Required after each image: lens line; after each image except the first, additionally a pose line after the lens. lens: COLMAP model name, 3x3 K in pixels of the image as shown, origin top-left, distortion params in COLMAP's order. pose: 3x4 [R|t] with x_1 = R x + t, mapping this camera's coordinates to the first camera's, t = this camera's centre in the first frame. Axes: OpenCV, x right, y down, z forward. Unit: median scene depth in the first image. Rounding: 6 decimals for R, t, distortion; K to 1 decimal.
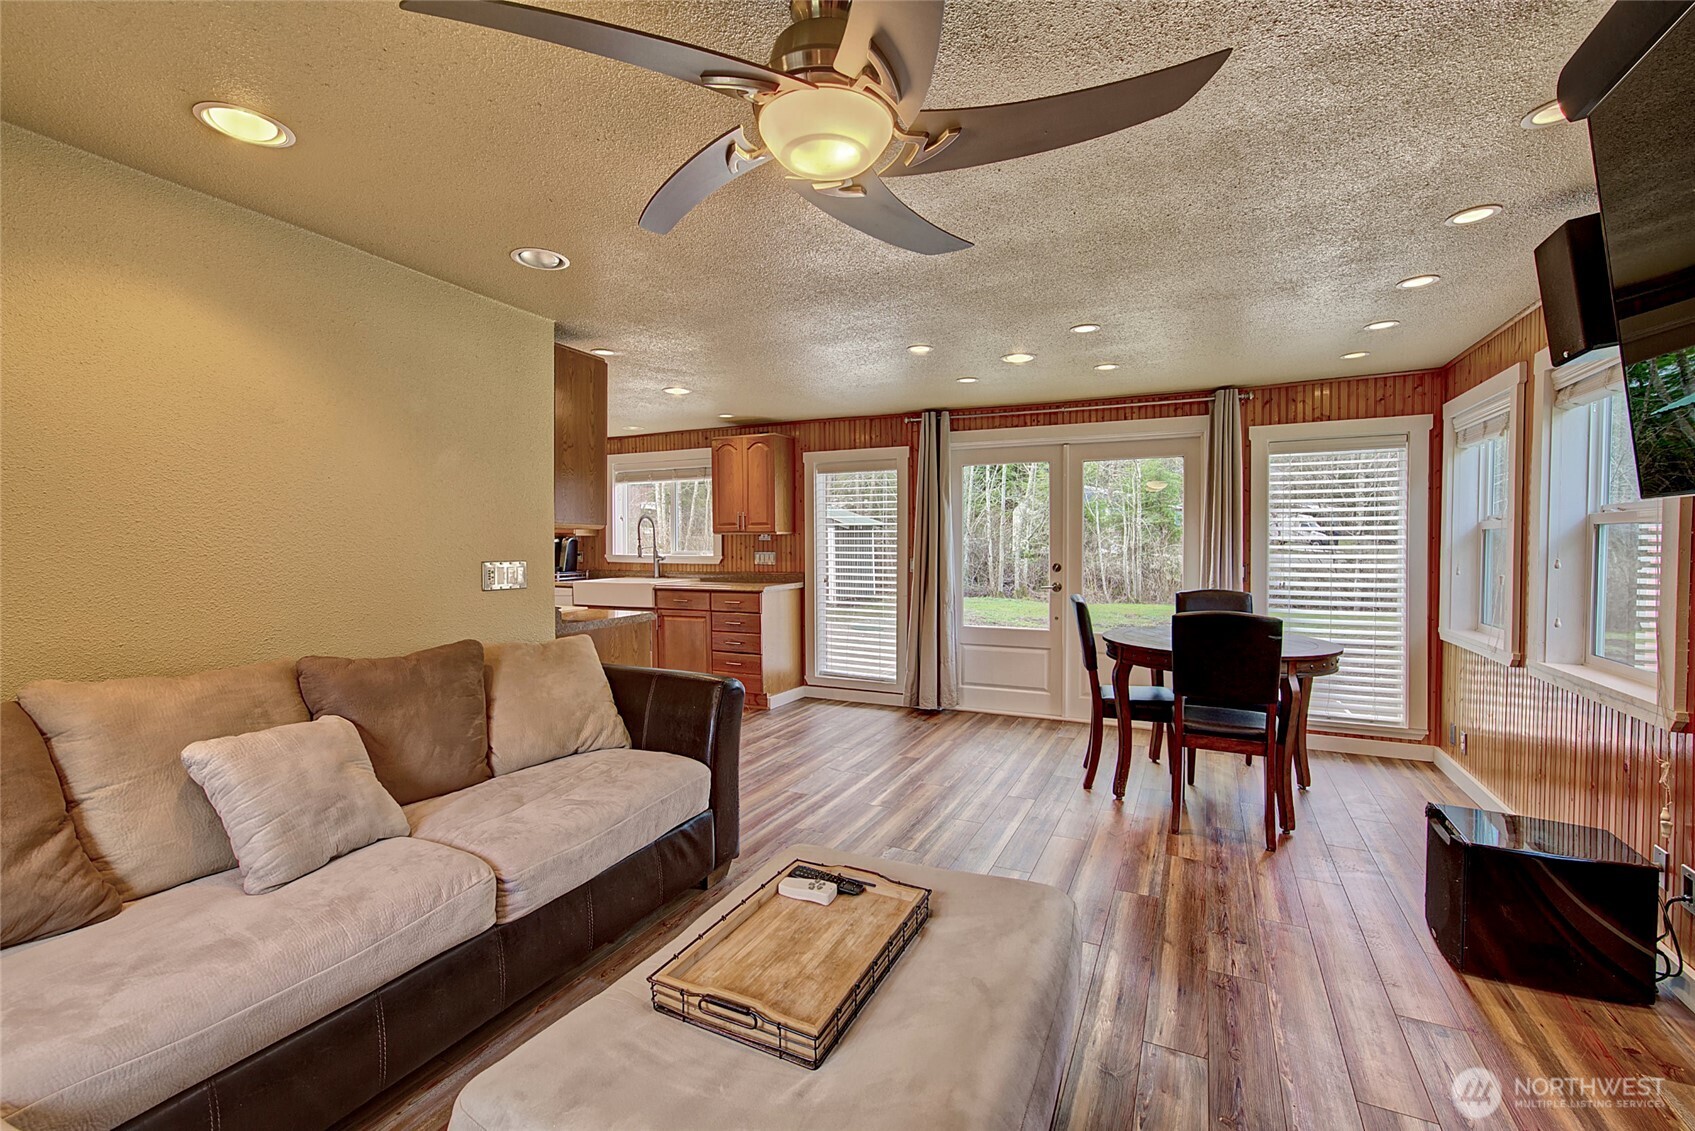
lens RADIAL K [[726.1, 0, 849.5], [0, 726.1, 560.2], [0, 0, 1]] dist [0.003148, -0.000162]
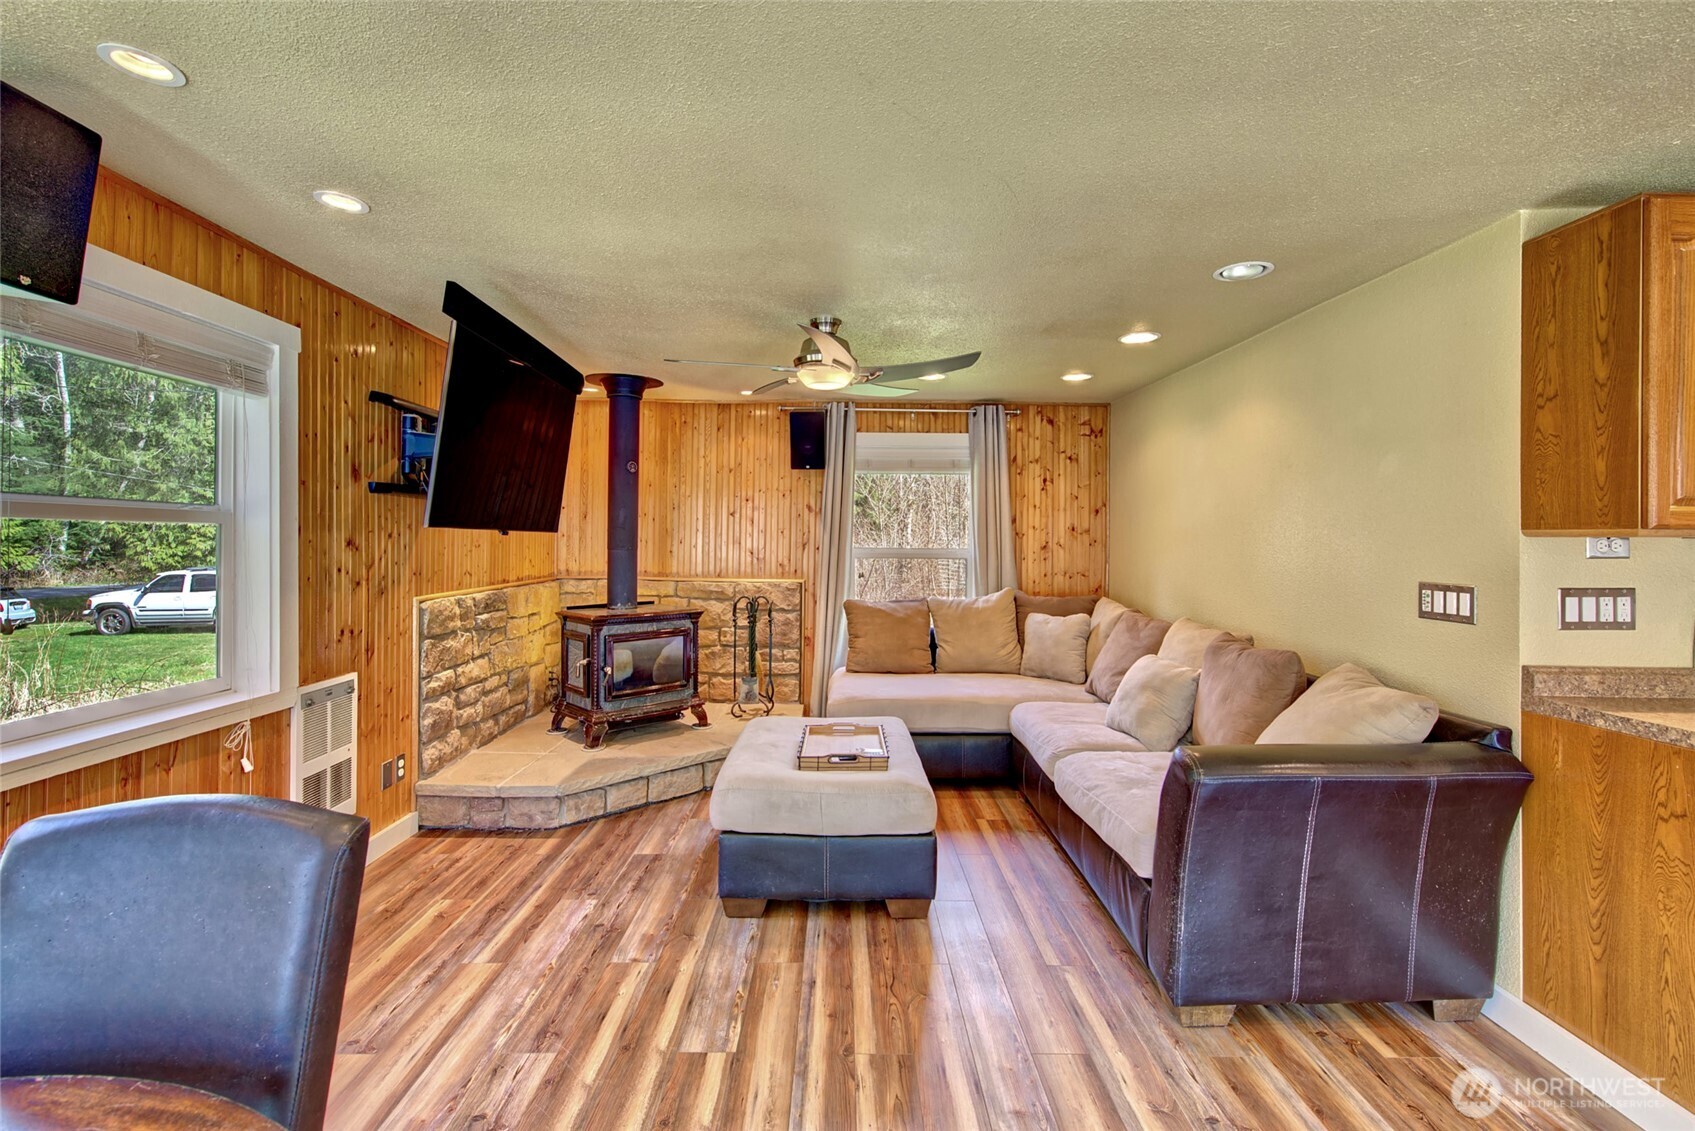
lens RADIAL K [[741.8, 0, 851.6], [0, 741.8, 539.5], [0, 0, 1]] dist [0.002618, -0.000019]
pose [[-0.892932, -0.009758, -0.450085, 0.208908], [-0.019077, 0.999687, 0.016173, -0.022209], [0.449786, 0.023028, -0.892839, 0.690502]]
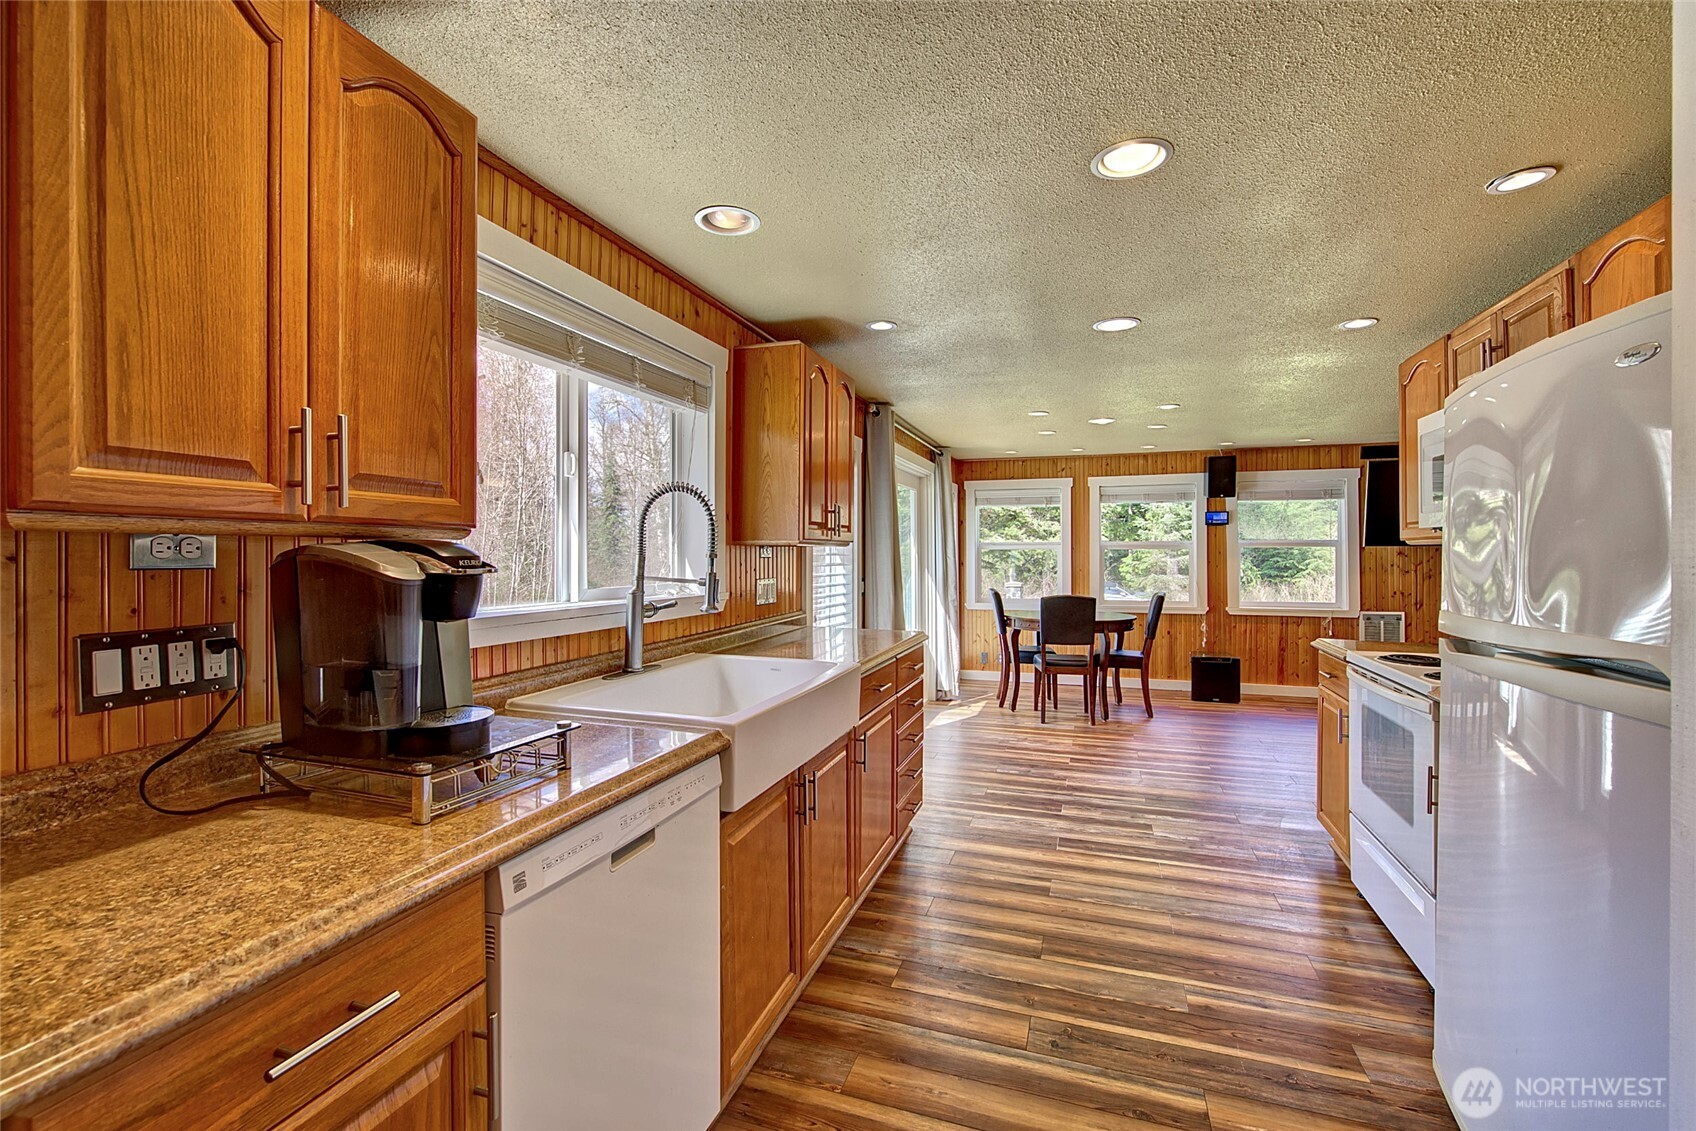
lens RADIAL K [[726.5, 0, 850.0], [0, 726.5, 560.2], [0, 0, 1]] dist [0.003148, -0.000162]
pose [[-0.125923, -0.007665, 0.992010, -0.664922], [0.028433, 0.999531, 0.011332, -0.030515], [-0.991632, 0.029633, -0.125646, 1.035430]]
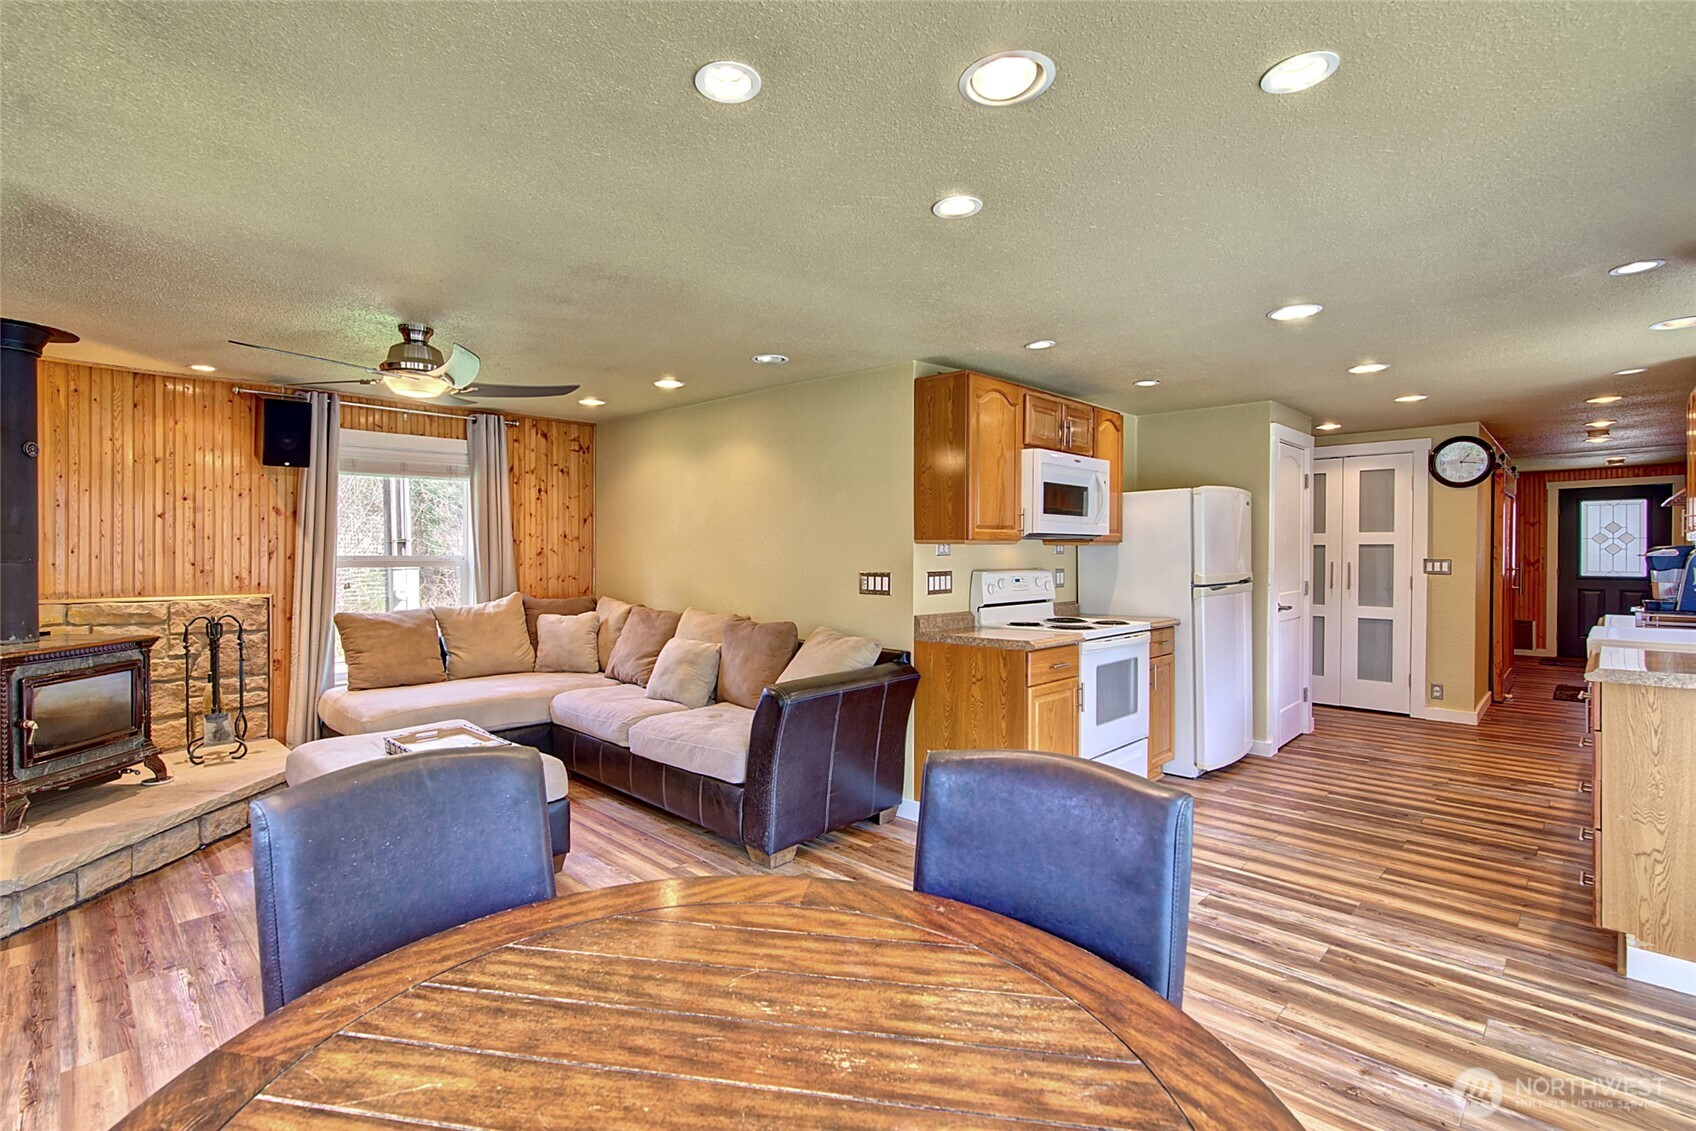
lens RADIAL K [[775.7, 0, 808.2], [0, 775.7, 561.5], [0, 0, 1]] dist [0.001845, 0.000052]
pose [[-0.341605, 0.012383, -0.939762, 0.409233], [-0.022216, 0.999527, 0.021246, -0.021230], [0.939581, 0.028135, -0.341169, 0.661133]]
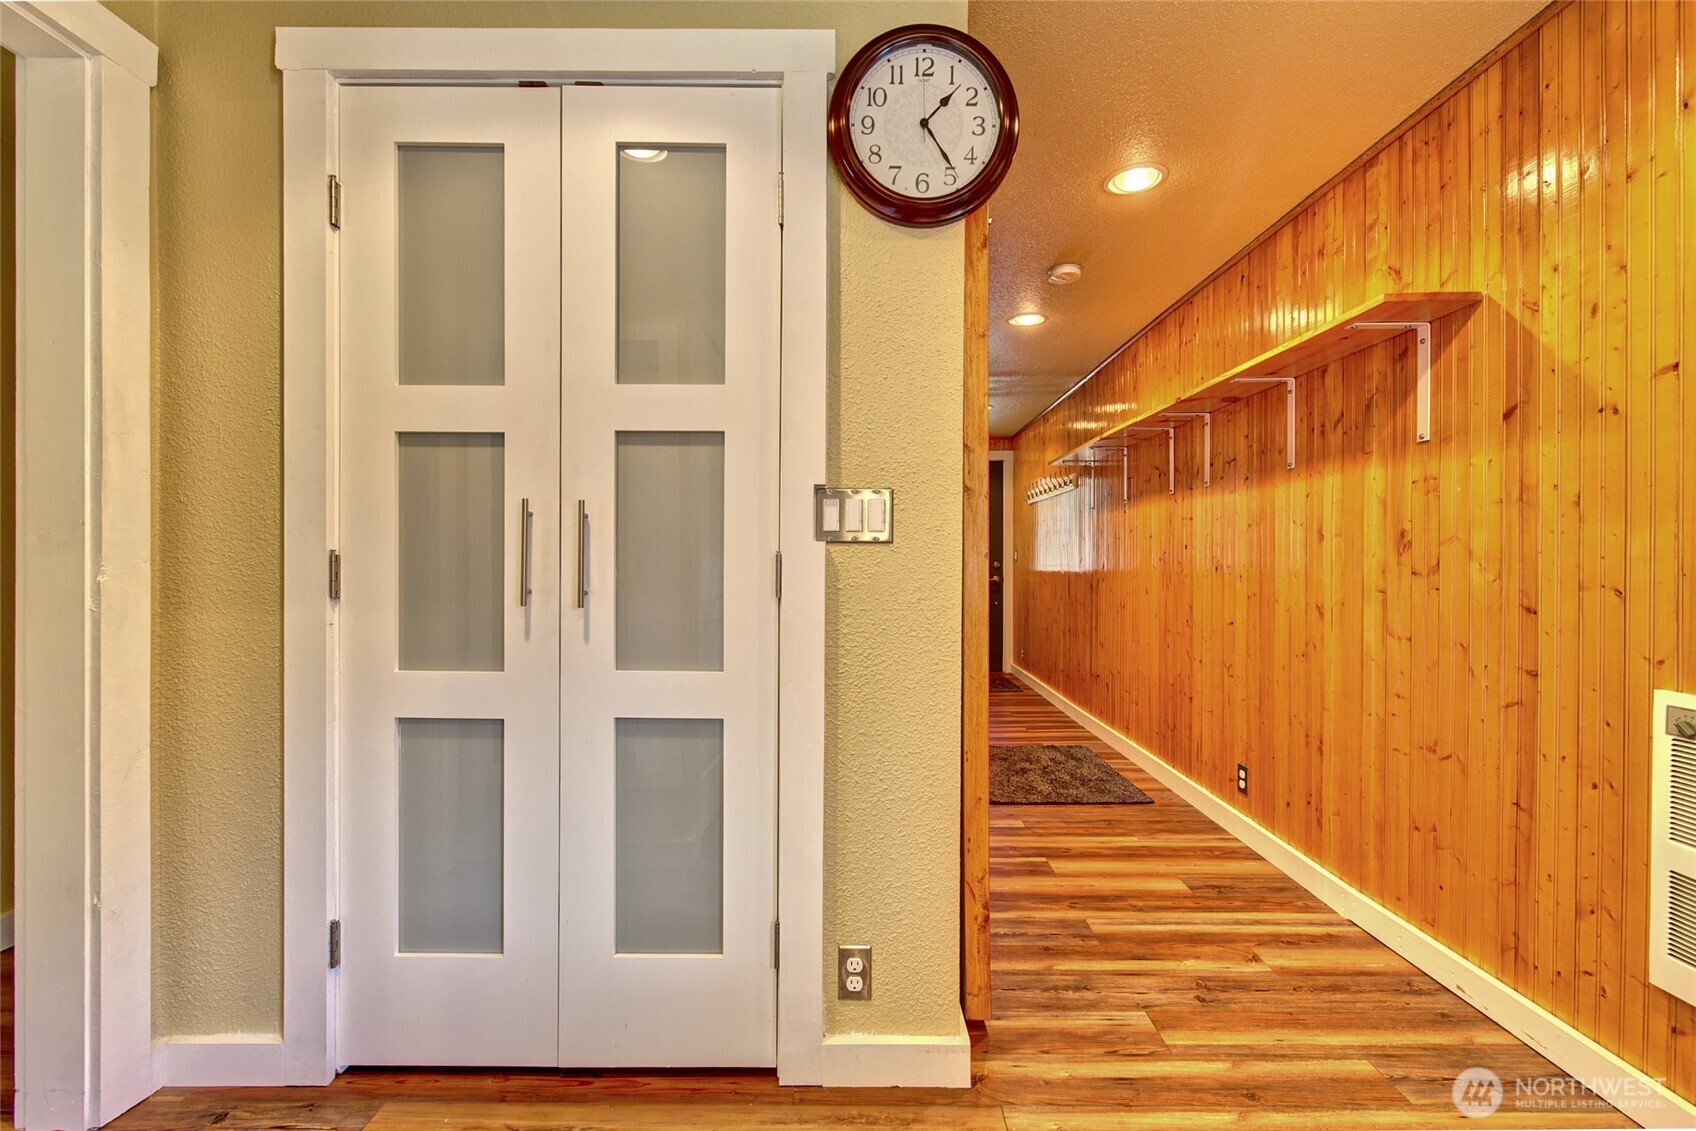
lens RADIAL K [[726.3, 0, 850.9], [0, 726.3, 570.2], [0, 0, 1]] dist [0.003244, -0.000181]
pose [[0.423077, 0.009898, -0.906040, -0.573521], [-0.024827, 0.999692, -0.000672, 0.008167], [0.905754, 0.022778, 0.423192, 0.971833]]
